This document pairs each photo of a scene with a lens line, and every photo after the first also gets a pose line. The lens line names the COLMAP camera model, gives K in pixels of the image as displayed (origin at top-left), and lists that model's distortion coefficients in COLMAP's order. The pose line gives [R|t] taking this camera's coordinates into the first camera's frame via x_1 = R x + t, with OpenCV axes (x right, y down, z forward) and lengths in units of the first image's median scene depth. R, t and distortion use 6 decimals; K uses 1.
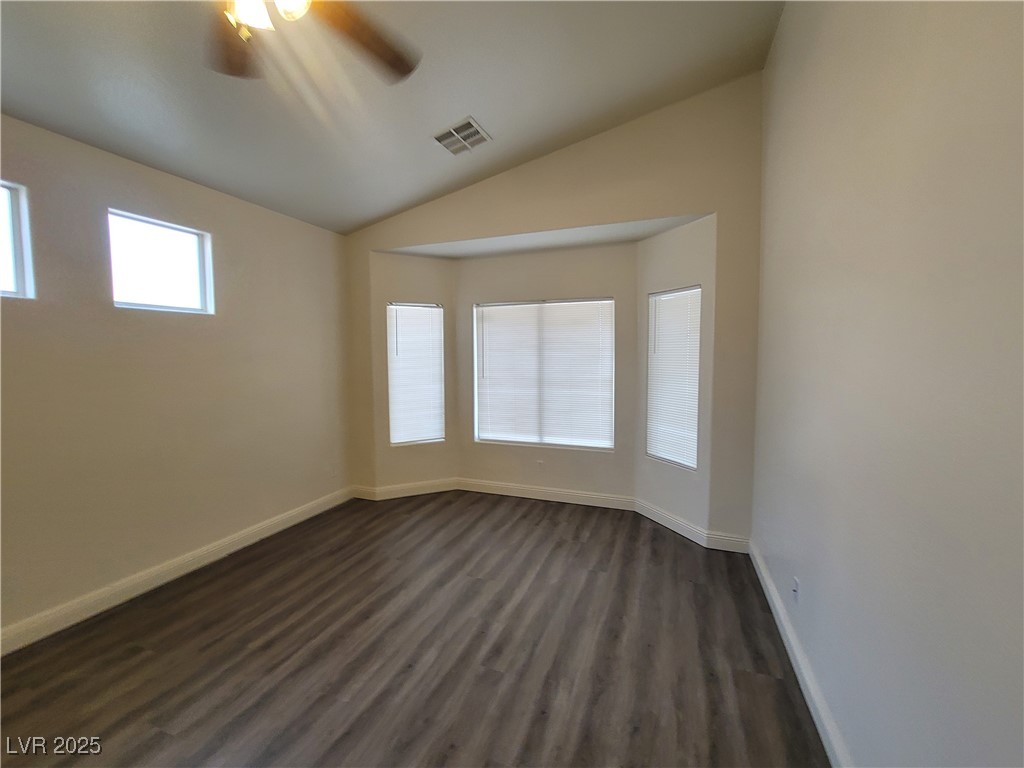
lens RADIAL K [[419.3, 0, 509.3], [0, 419.3, 383.6], [0, 0, 1]] dist [-0.002176, 0.001363]
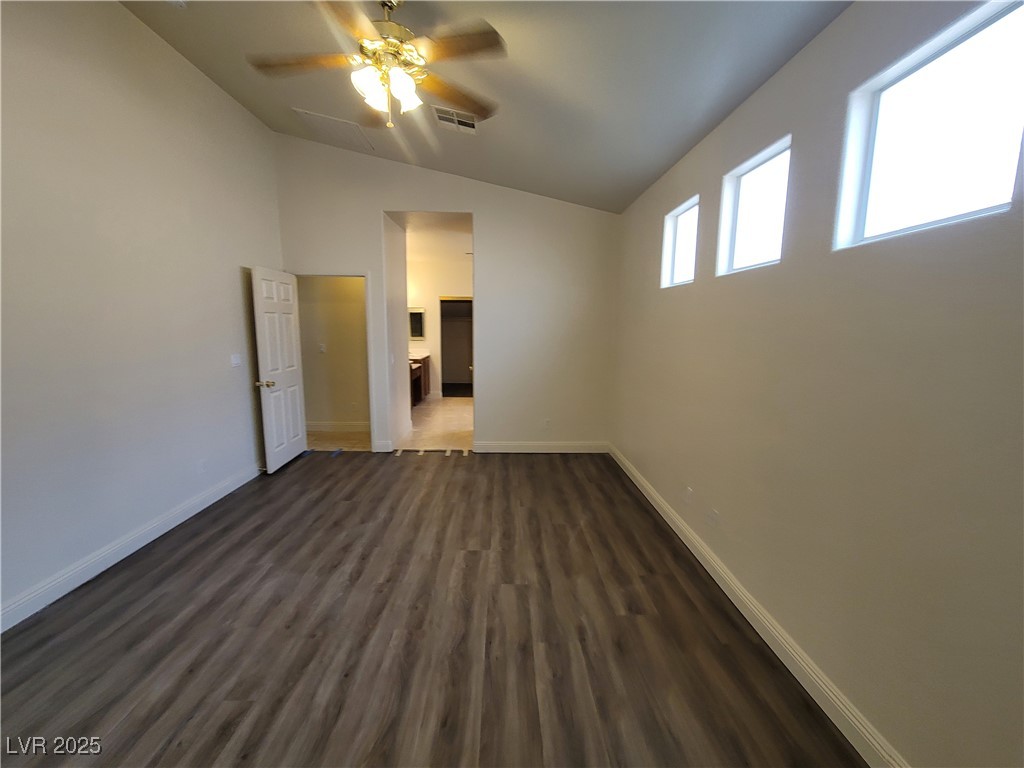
lens RADIAL K [[419.3, 0, 515.9], [0, 419.3, 385.4], [0, 0, 1]] dist [-0.002176, 0.001363]
pose [[-0.918757, 0.054916, -0.390986, -0.127682], [-0.032825, 0.976227, 0.214249, -0.068100], [0.393457, 0.209677, -0.895113, 0.912992]]
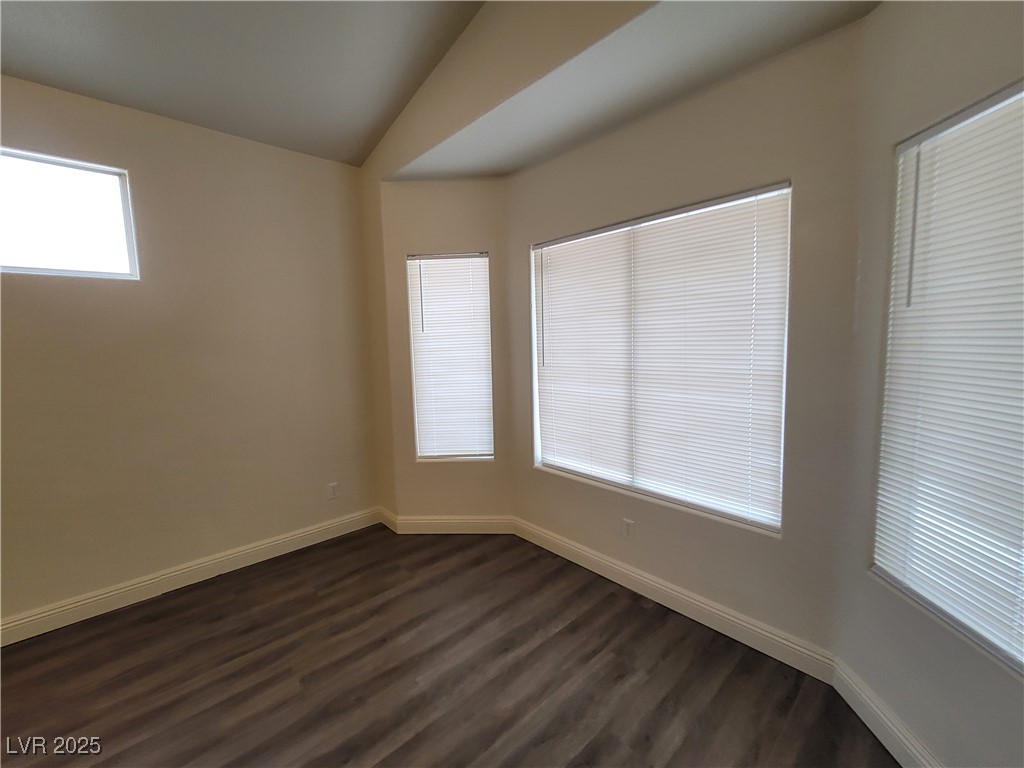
lens RADIAL K [[419.3, 0, 511.6], [0, 419.3, 381.0], [0, 0, 1]] dist [-0.002176, 0.001363]
pose [[0.896175, 0.028814, -0.442764, 0.184119], [-0.013254, 0.999182, 0.038197, -0.015542], [0.443503, -0.028362, 0.895824, 0.476941]]
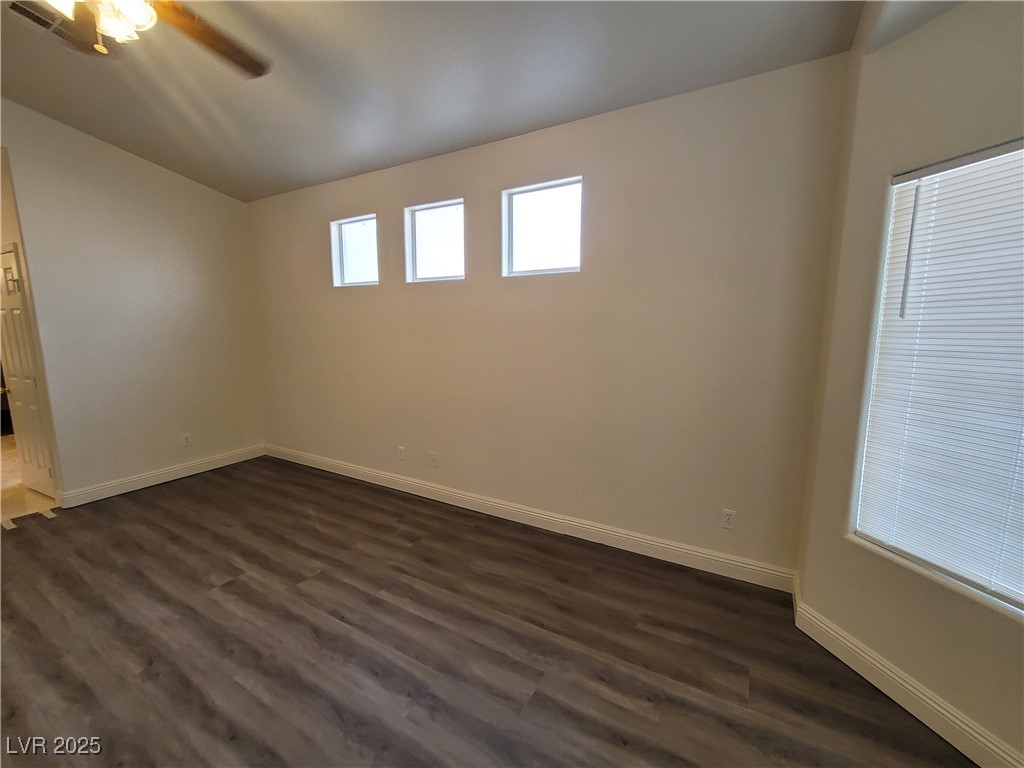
lens RADIAL K [[419.3, 0, 507.6], [0, 419.3, 385.6], [0, 0, 1]] dist [-0.002176, 0.001363]
pose [[-0.144717, 0.149753, -0.978075, 0.164151], [-0.069196, 0.984529, 0.160979, -0.046267], [0.987051, 0.090975, -0.132116, 0.764614]]
